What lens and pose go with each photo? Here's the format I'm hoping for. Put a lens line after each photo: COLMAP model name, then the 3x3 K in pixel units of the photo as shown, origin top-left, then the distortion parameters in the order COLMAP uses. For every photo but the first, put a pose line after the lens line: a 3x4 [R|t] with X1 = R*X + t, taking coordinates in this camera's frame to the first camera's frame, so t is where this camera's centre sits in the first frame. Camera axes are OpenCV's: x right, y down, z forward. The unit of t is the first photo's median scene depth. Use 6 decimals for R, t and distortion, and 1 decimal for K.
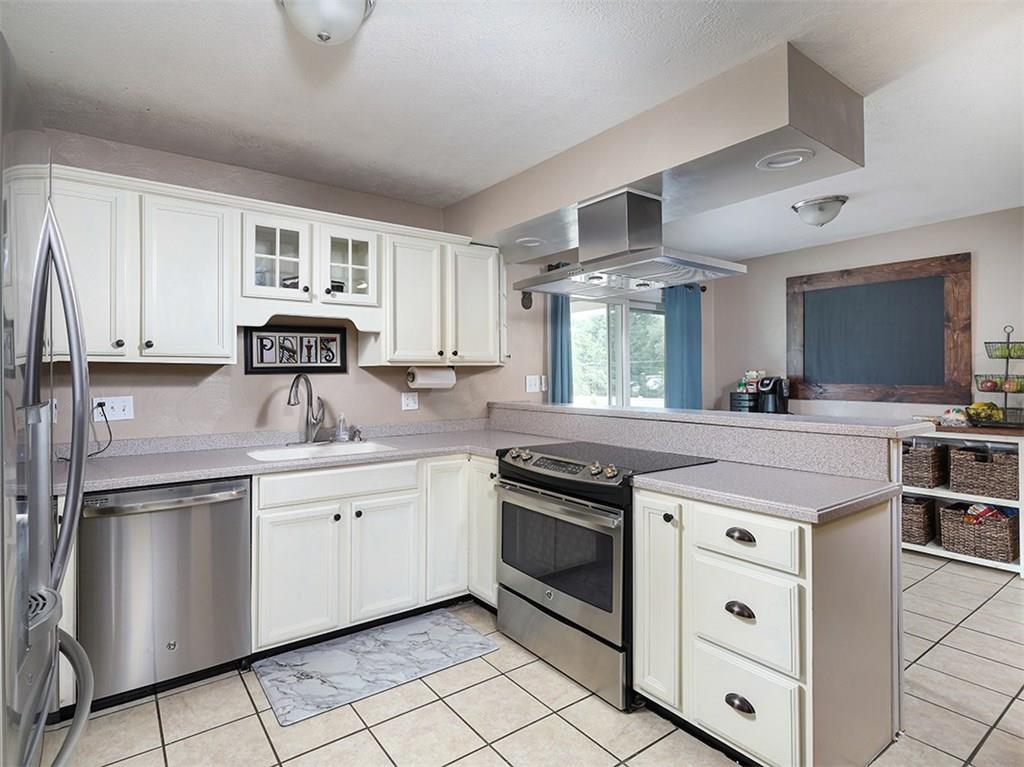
lens RADIAL K [[519.3, 0, 440.2], [0, 519.3, 372.1], [0, 0, 1]] dist [0.002422, -0.003286]
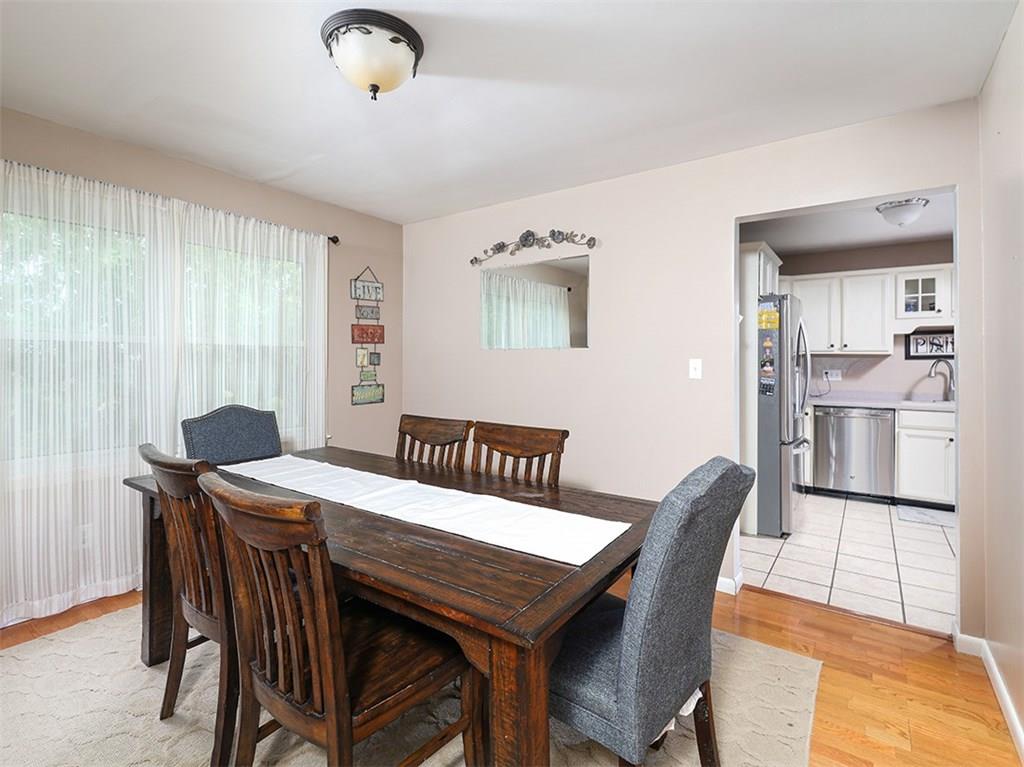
lens RADIAL K [[519.3, 0, 509.9], [0, 519.3, 357.4], [0, 0, 1]] dist [0.002422, -0.003286]
pose [[0.382289, -0.000718, -0.924043, 0.716036], [0.000402, 1.000000, -0.000611, -0.002429], [0.924043, -0.000138, 0.382289, -0.889400]]
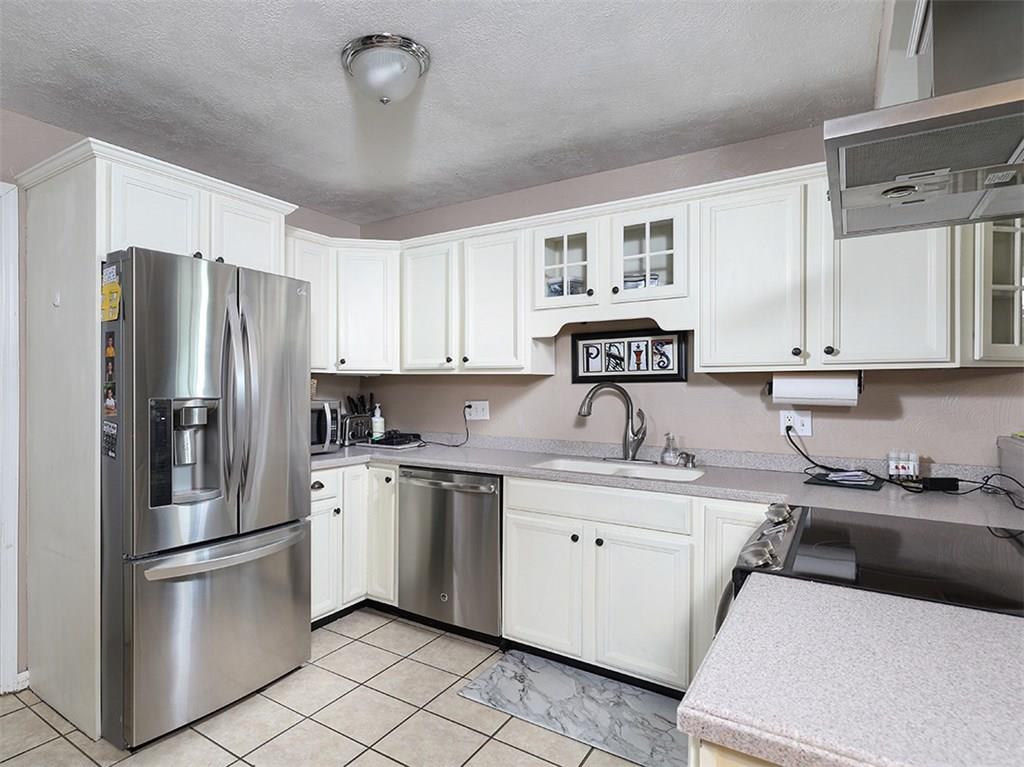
lens RADIAL K [[573.6, 0, 432.3], [0, 573.6, 393.7], [0, 0, 1]] dist [-0.009077, -0.000913]
pose [[0.364768, 0.015908, -0.930962, 0.535143], [0.000749, 0.999849, 0.017379, 0.004144], [0.931098, -0.007037, 0.364701, 0.323247]]
